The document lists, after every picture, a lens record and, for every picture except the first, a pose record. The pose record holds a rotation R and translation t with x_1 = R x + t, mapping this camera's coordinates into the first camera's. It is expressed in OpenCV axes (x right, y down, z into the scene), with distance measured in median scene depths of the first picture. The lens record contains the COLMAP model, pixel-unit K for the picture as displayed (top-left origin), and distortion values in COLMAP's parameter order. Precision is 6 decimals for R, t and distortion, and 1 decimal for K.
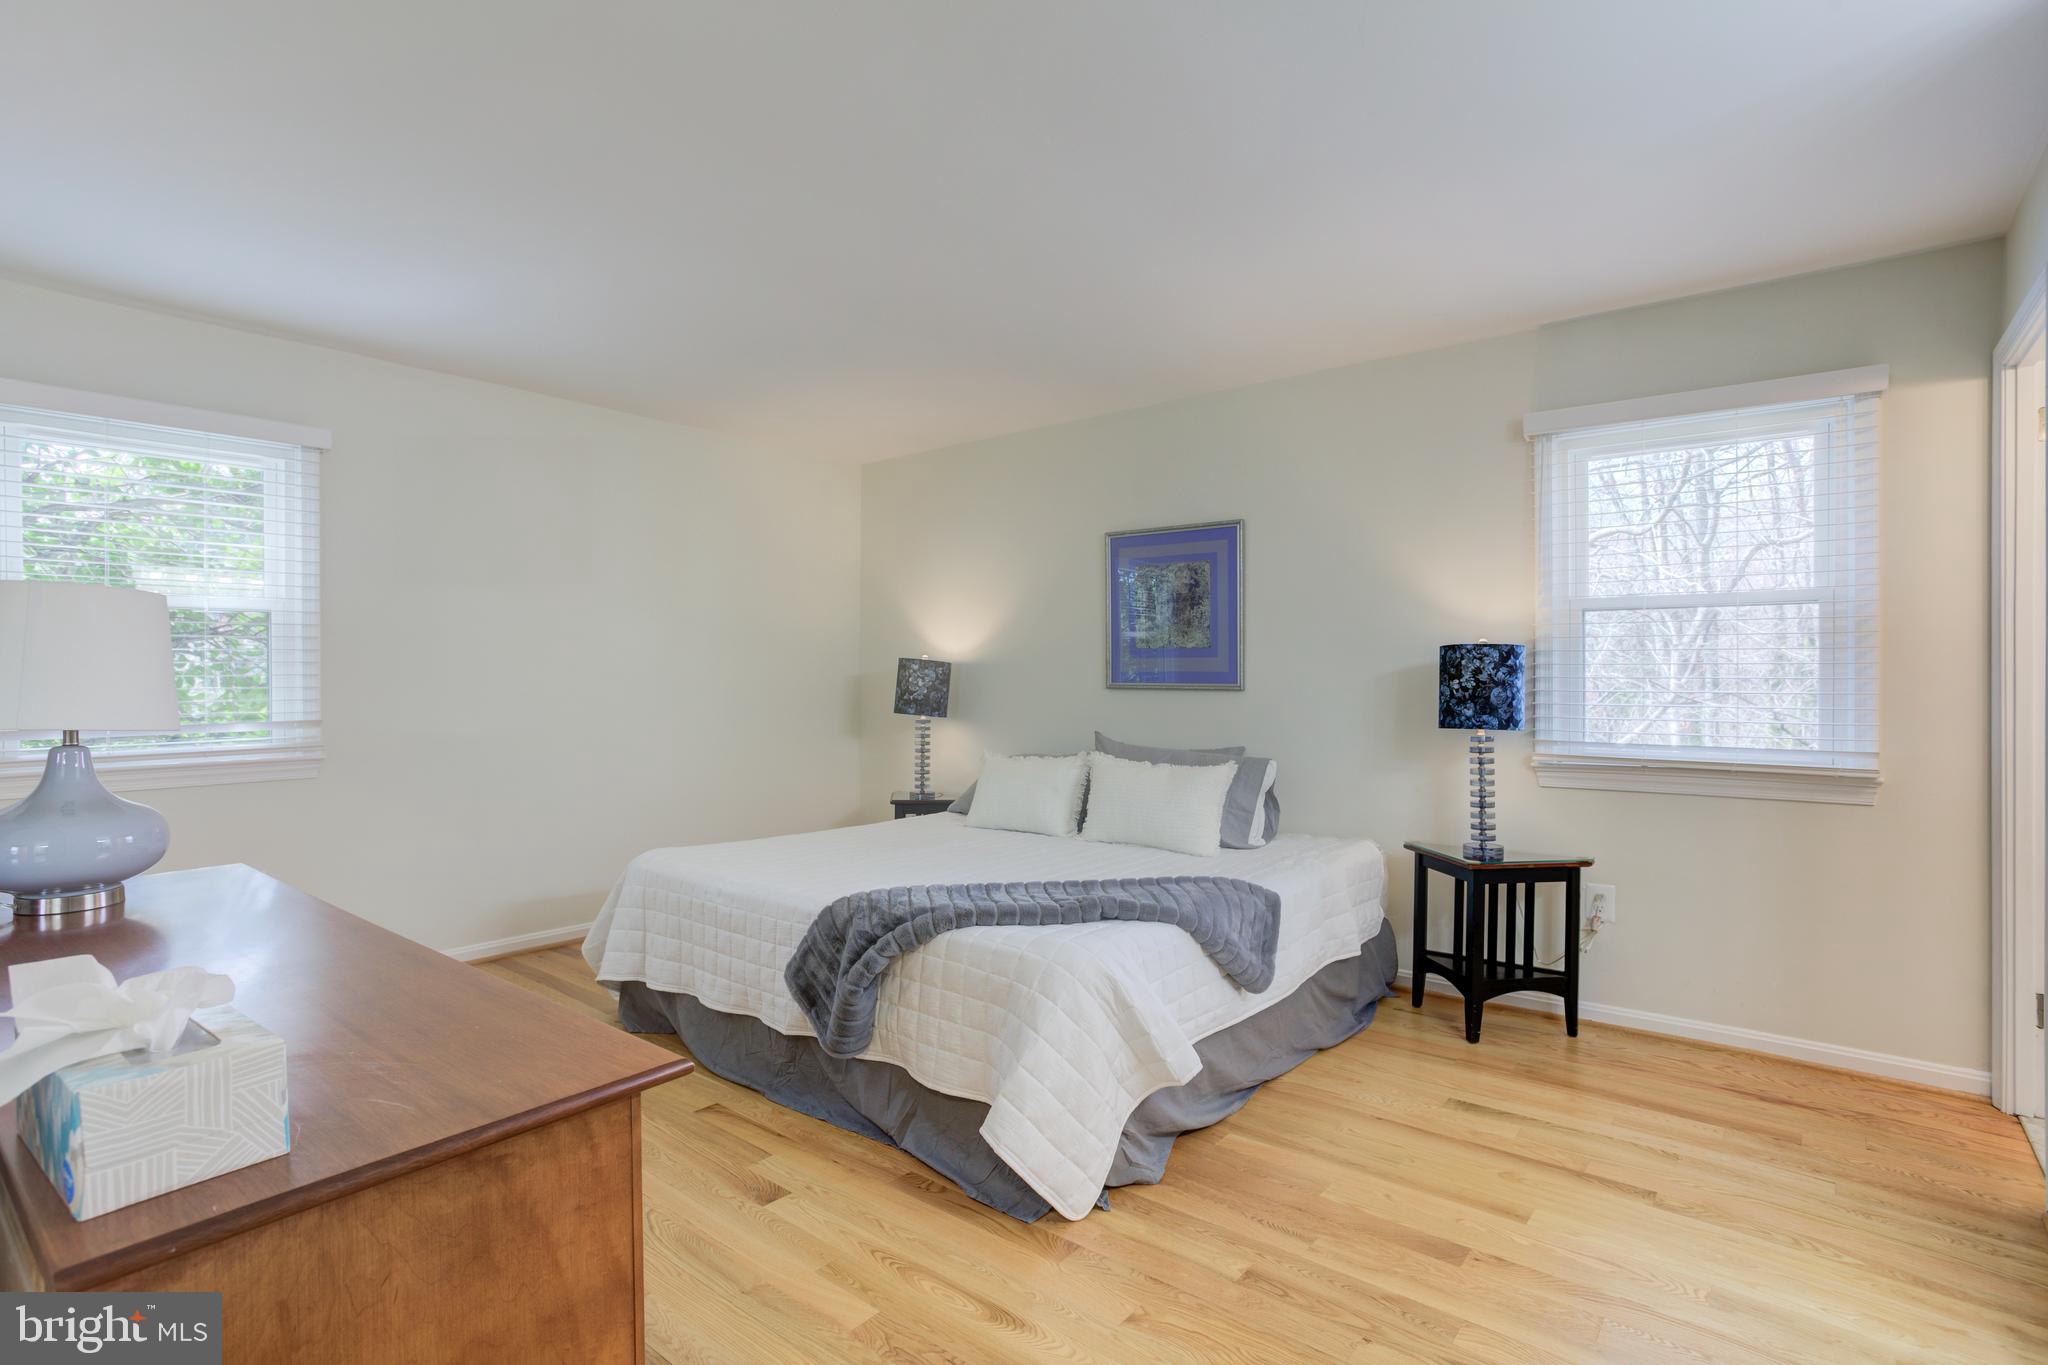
lens RADIAL K [[1012.7, 0, 1009.8], [0, 1012.7, 691.5], [0, 0, 1]] dist [-0.054434, 0.022219]
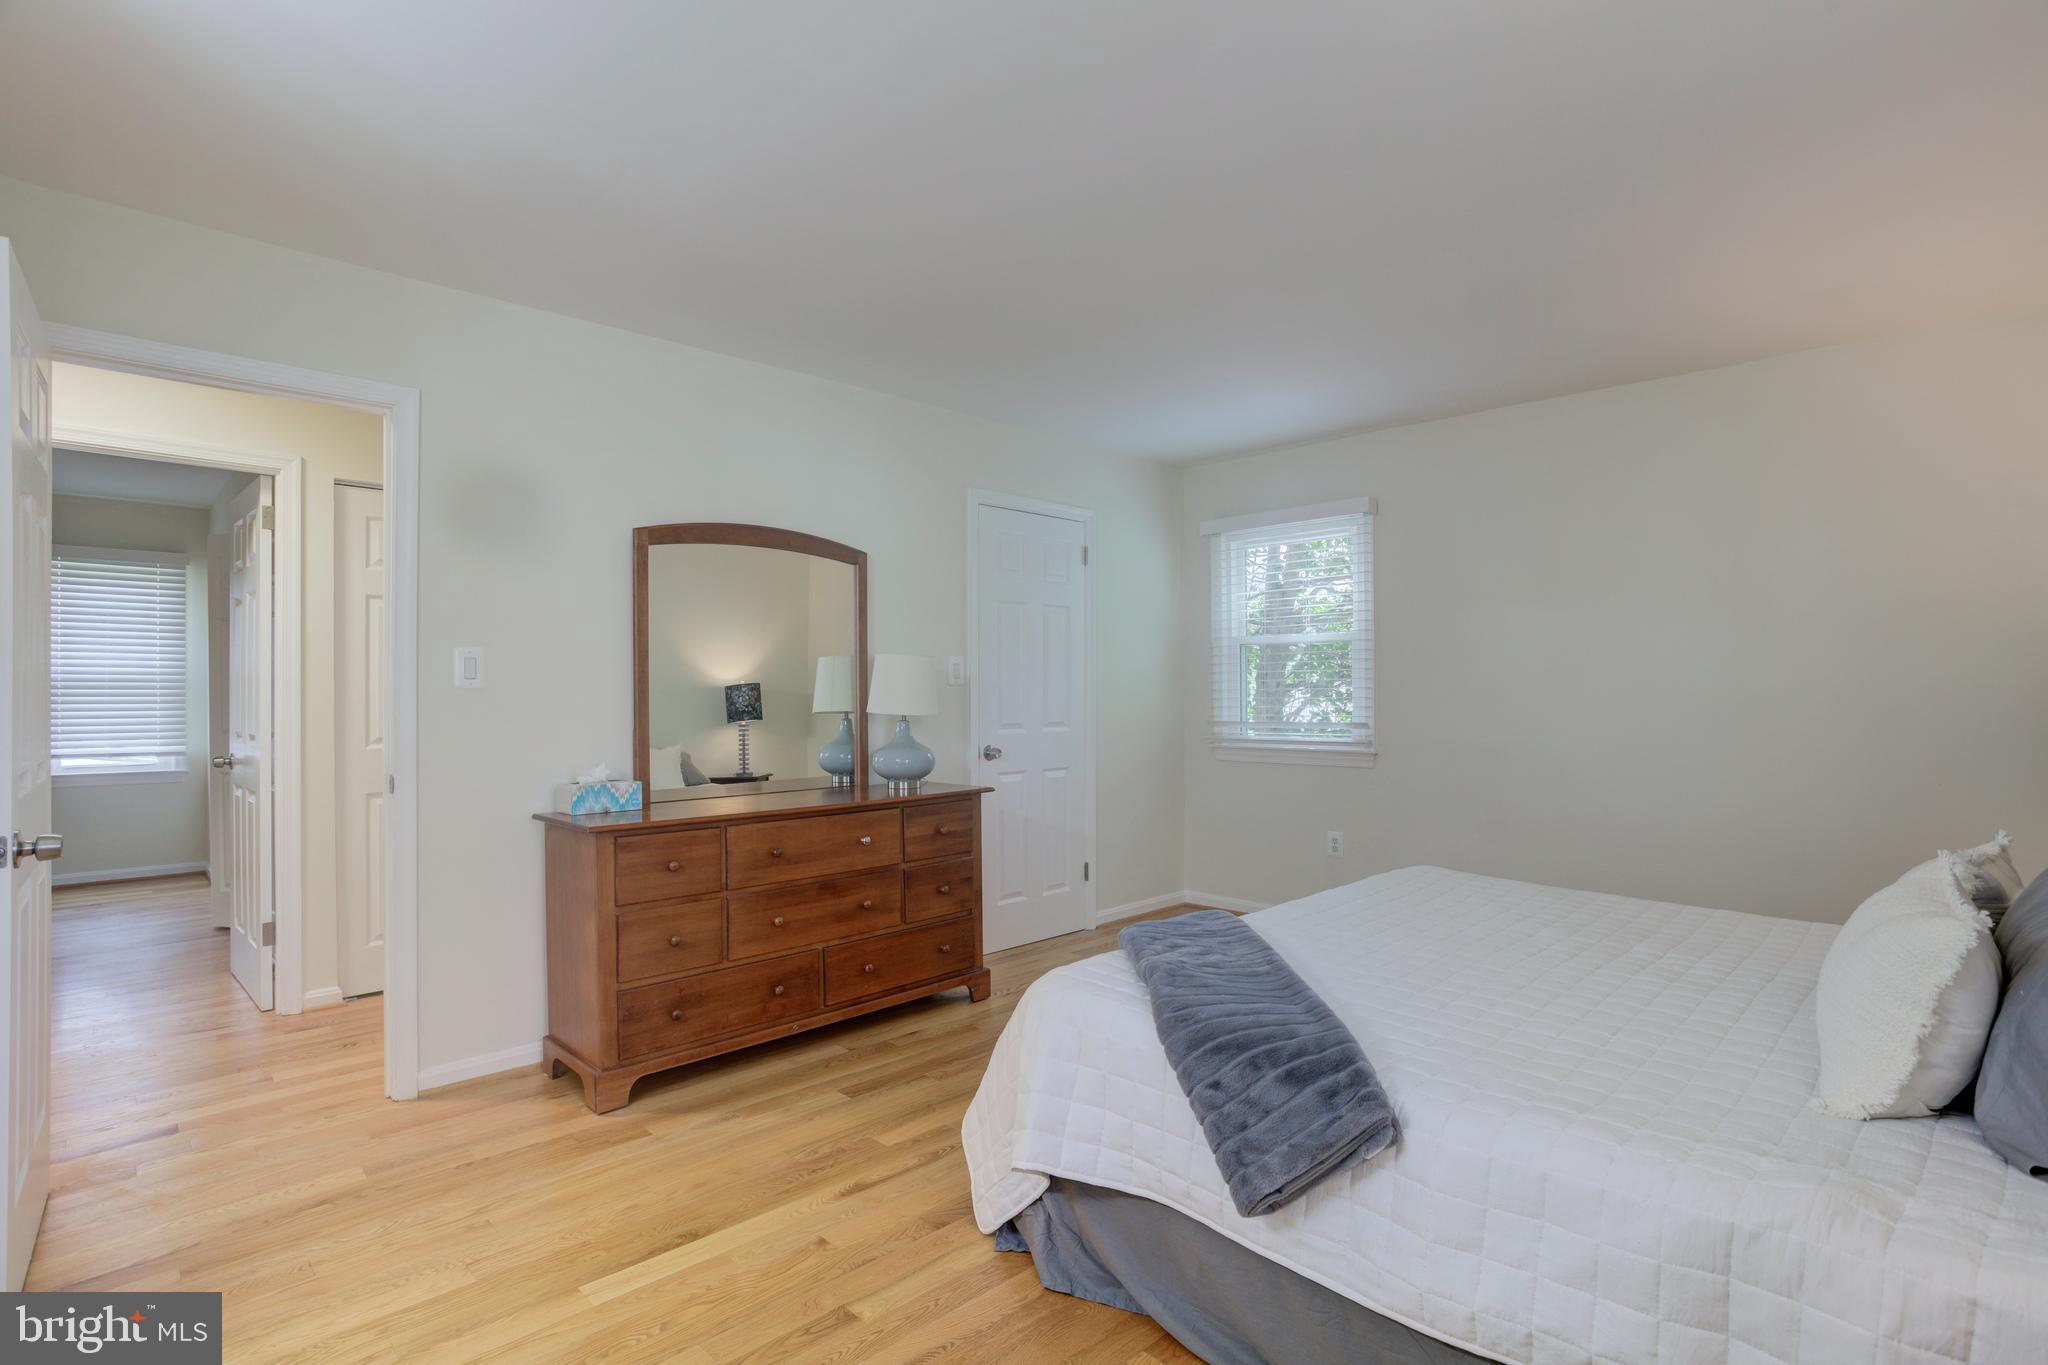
lens RADIAL K [[1012.7, 0, 1009.8], [0, 1012.7, 691.5], [0, 0, 1]] dist [-0.054434, 0.022219]
pose [[-0.131616, 0.007637, -0.991271, 1.264043], [-0.011707, 0.999889, 0.009258, -0.036037], [0.991232, 0.012823, -0.131512, 1.368446]]
